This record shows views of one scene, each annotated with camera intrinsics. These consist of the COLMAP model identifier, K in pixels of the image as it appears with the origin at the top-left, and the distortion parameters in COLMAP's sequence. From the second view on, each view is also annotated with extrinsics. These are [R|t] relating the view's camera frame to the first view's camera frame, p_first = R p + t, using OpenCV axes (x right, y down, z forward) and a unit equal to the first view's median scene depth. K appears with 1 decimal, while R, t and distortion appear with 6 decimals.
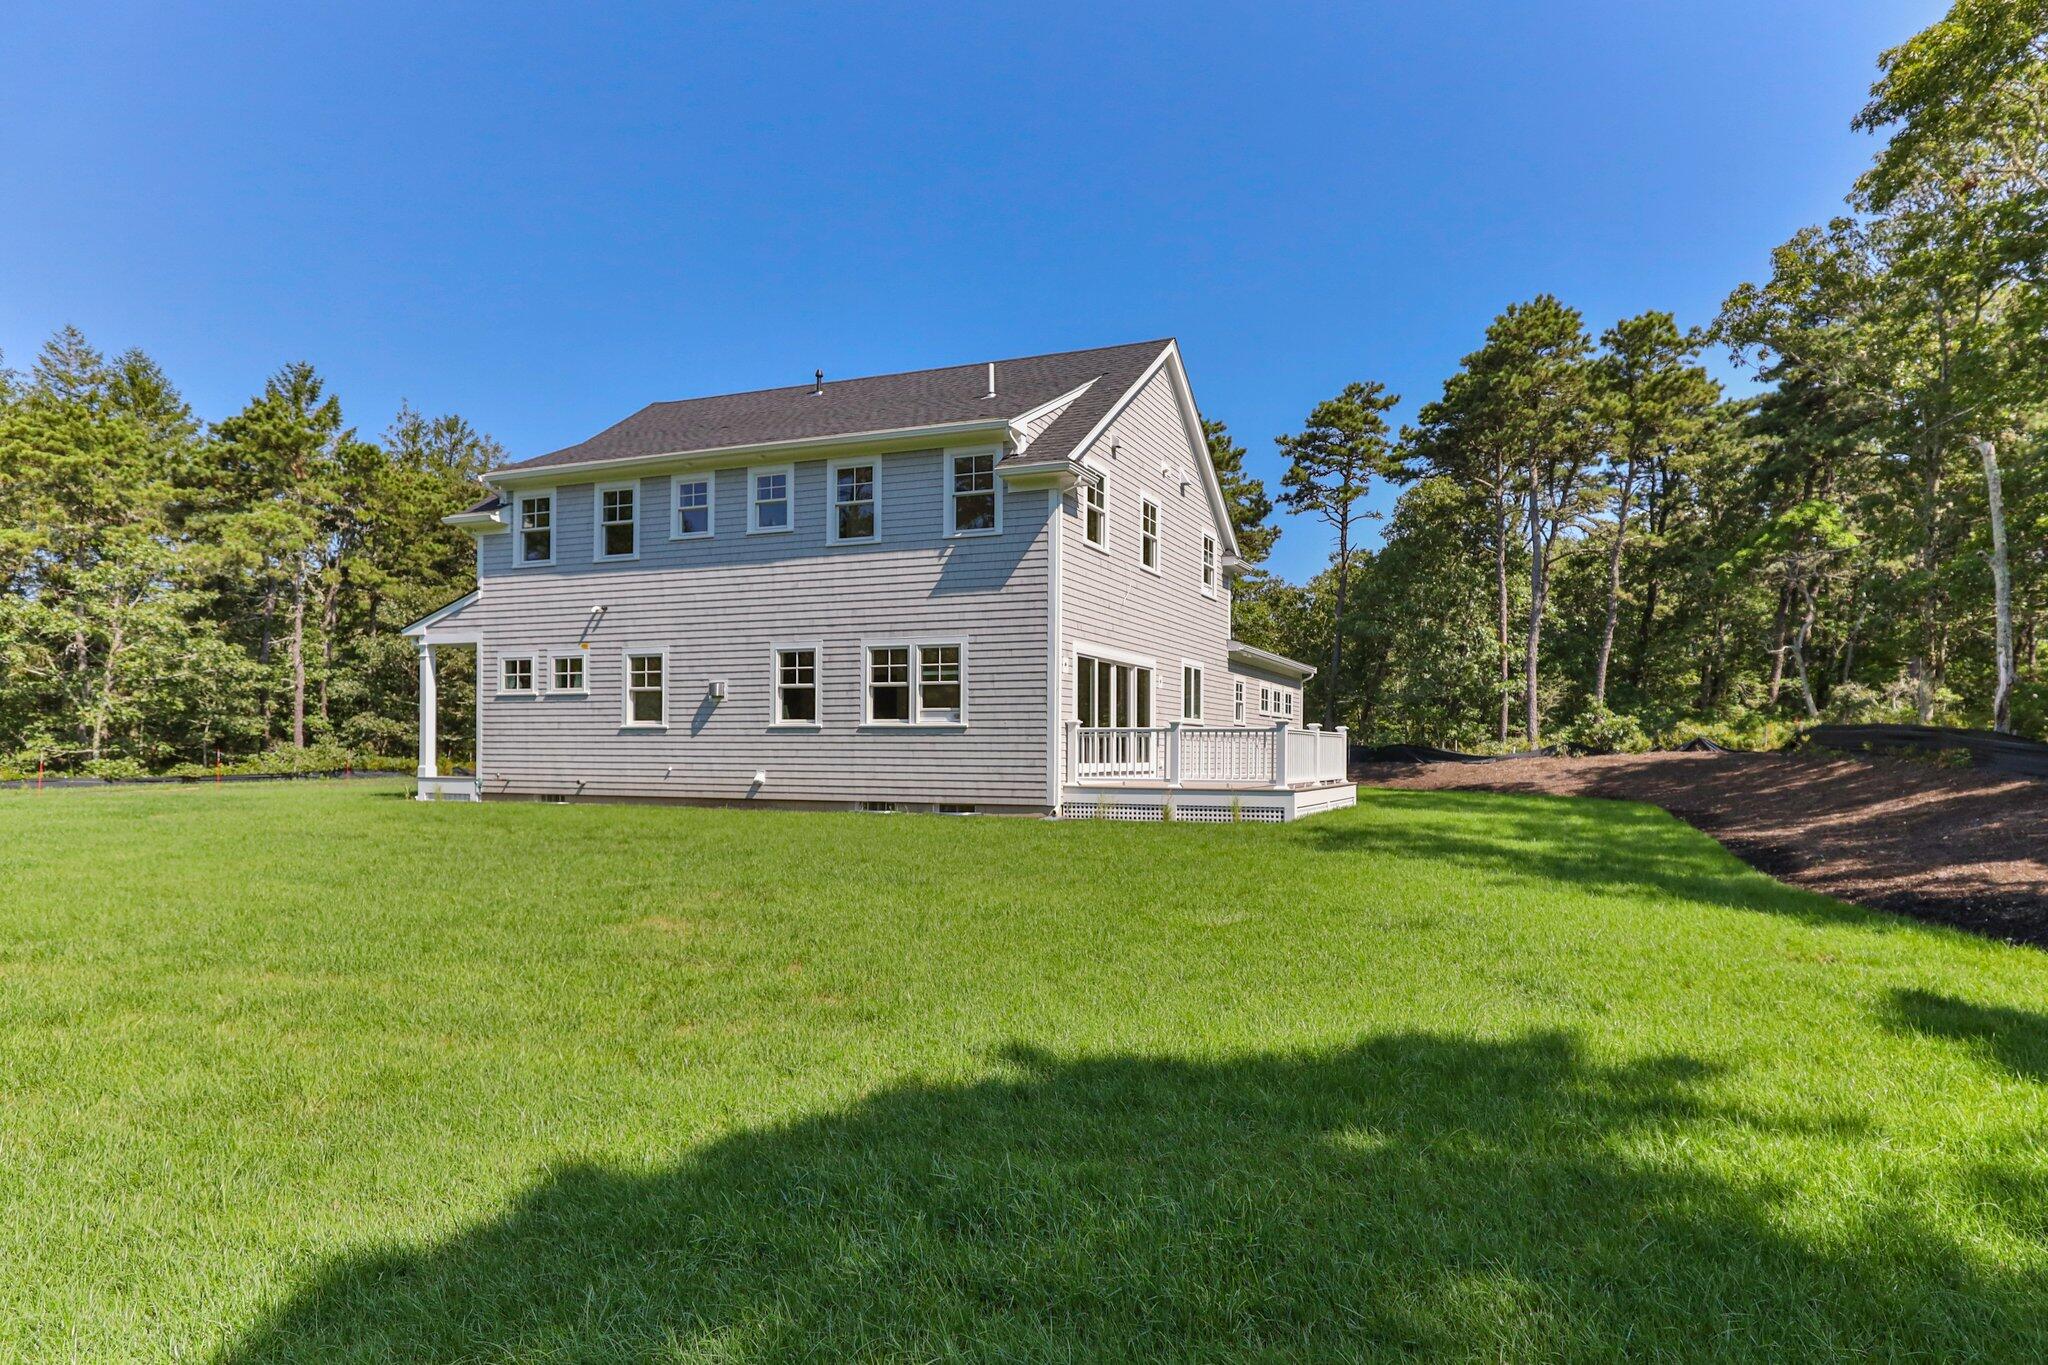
lens RADIAL K [[1132.0, 0, 1160.2], [0, 1132.0, 771.8], [0, 0, 1]] dist [0.000394, -0.000306]
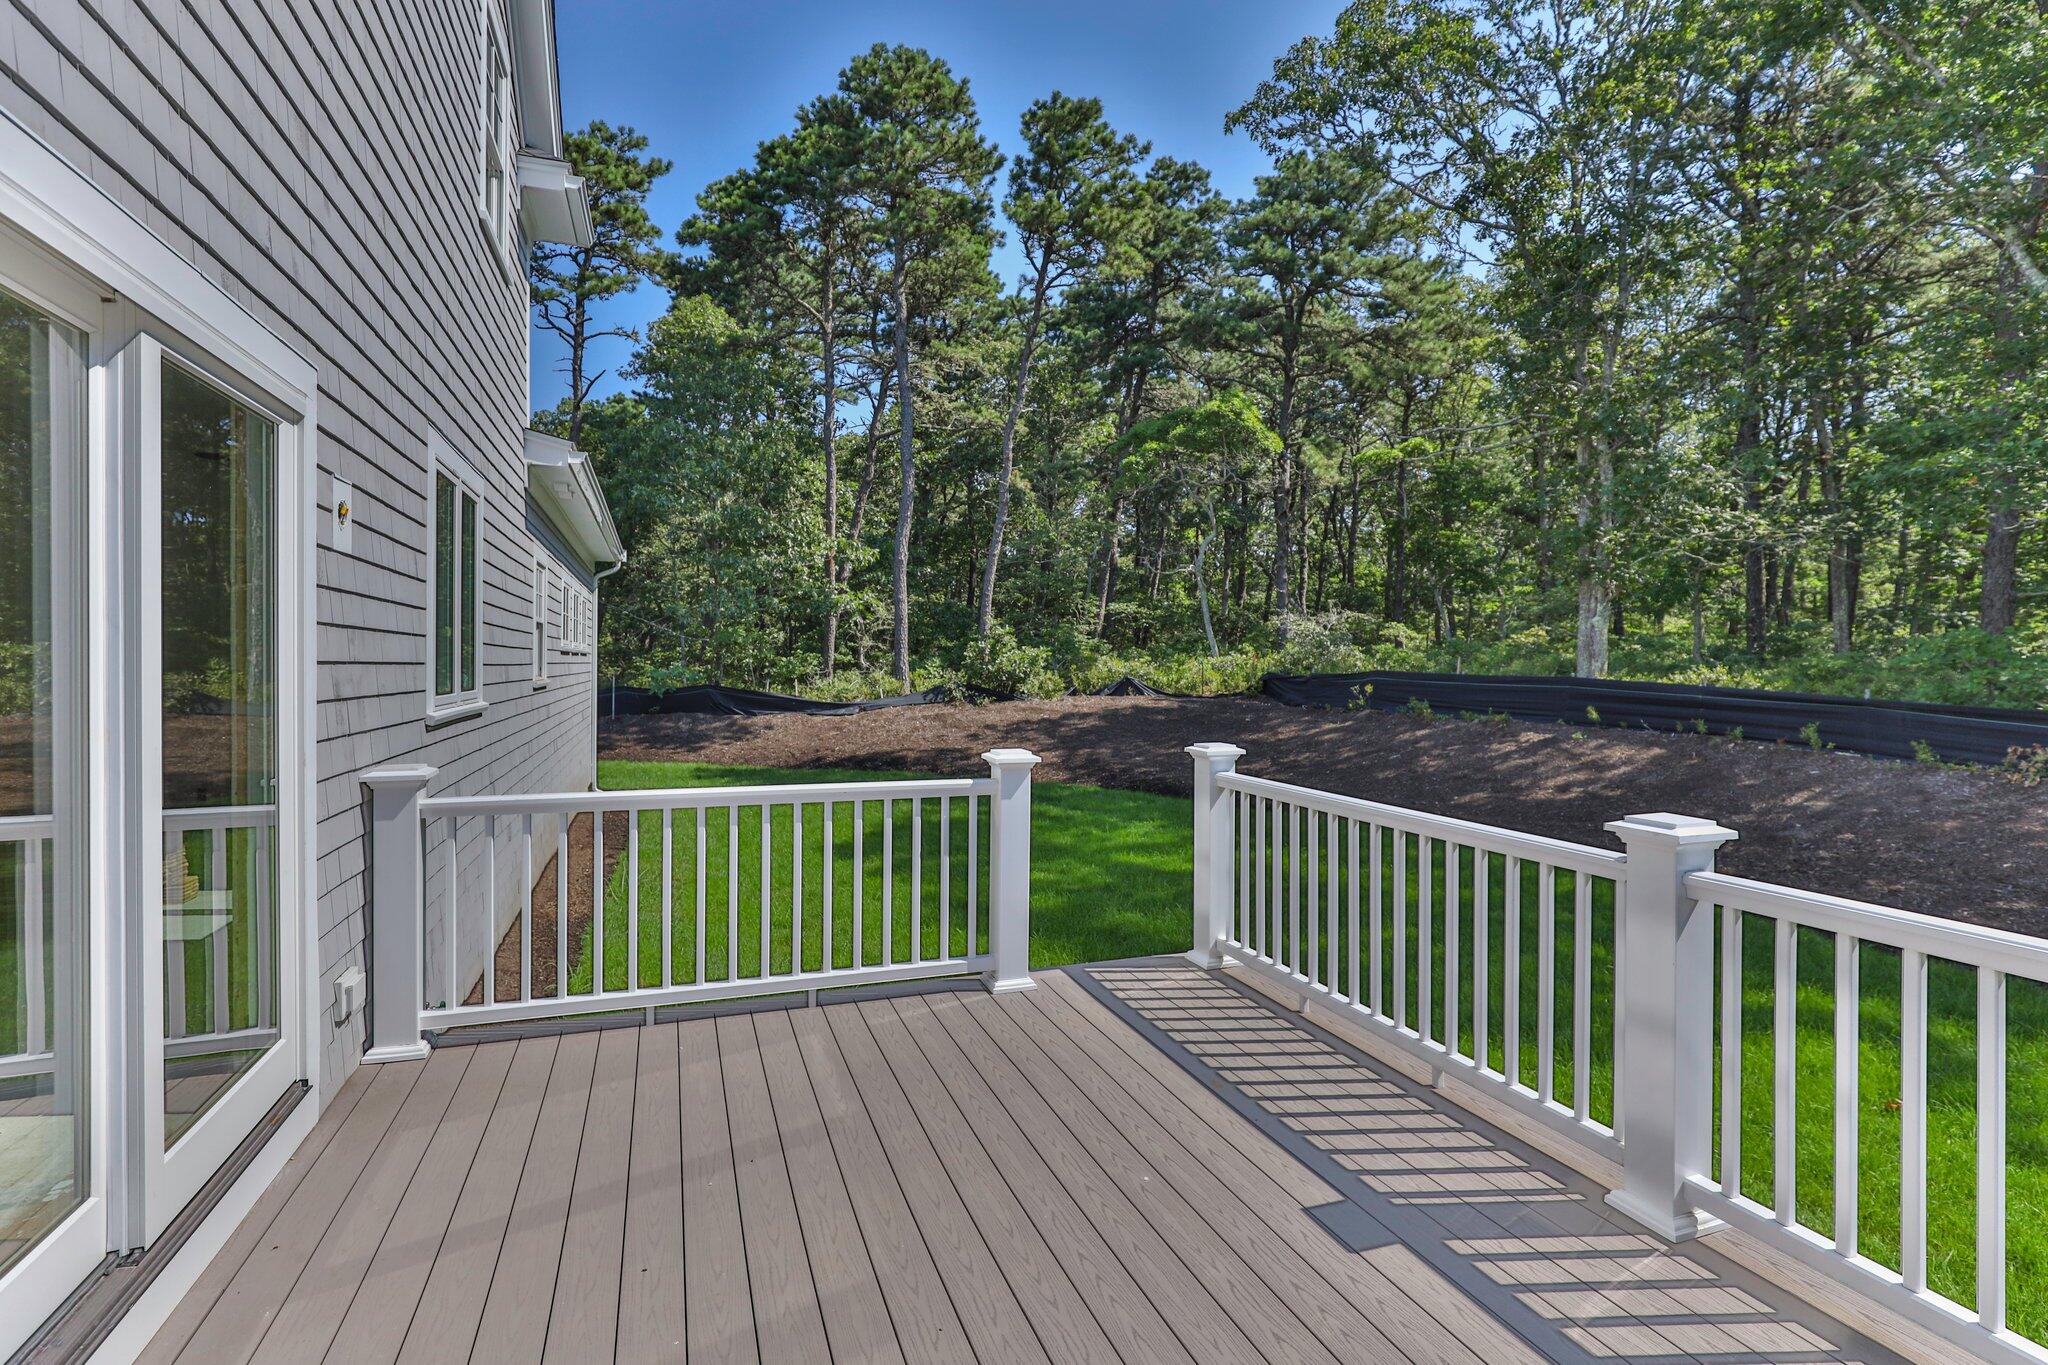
lens RADIAL K [[992.6, 0, 1013.1], [0, 992.6, 660.2], [0, 0, 1]] dist [-0.006329, -0.000210]
pose [[0.769878, -0.001530, 0.638189, -0.014304], [0.009979, 0.999904, -0.009642, -0.048265], [-0.638113, 0.013792, 0.769819, 0.714964]]
